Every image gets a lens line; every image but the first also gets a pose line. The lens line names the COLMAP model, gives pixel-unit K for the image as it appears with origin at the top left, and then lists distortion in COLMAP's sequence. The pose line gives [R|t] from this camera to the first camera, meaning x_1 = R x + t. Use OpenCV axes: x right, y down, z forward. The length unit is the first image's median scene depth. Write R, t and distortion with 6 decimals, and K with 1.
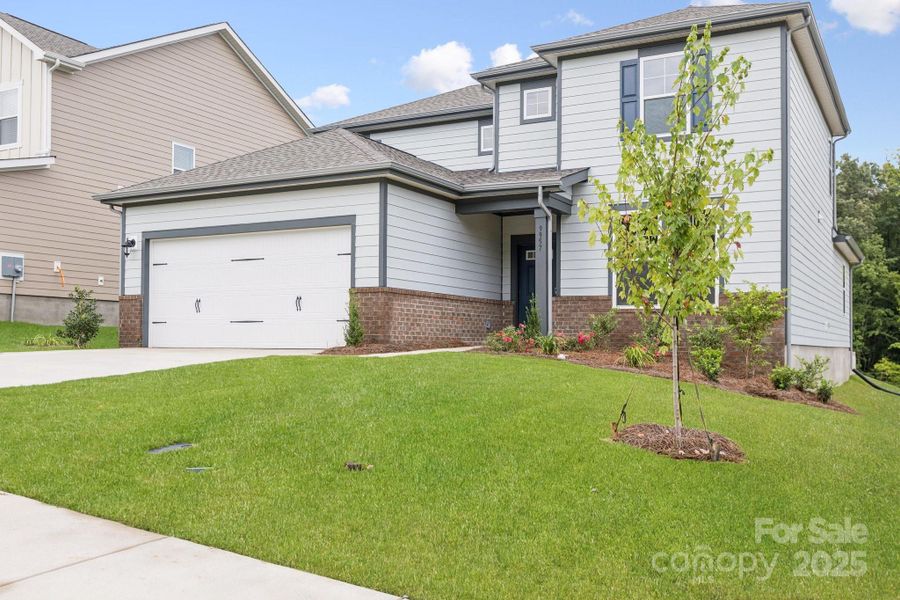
lens RADIAL K [[851.7, 0, 450.0], [0, 851.7, 300.0], [0, 0, 1]] dist [-0.001680, -0.001376]
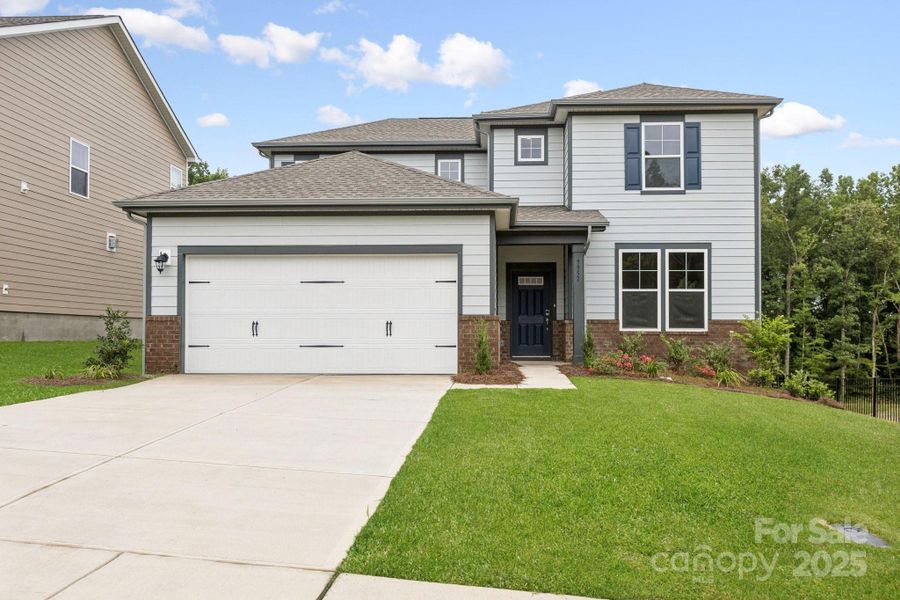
lens RADIAL K [[705.0, 0, 450.0], [0, 705.0, 300.0], [0, 0, 1]] dist [0.012392, 0.002190]
pose [[0.904203, 0.014381, 0.426861, -0.421868], [-0.017540, 0.999840, 0.003469, -0.030413], [-0.426743, -0.010624, 0.904311, 0.198477]]
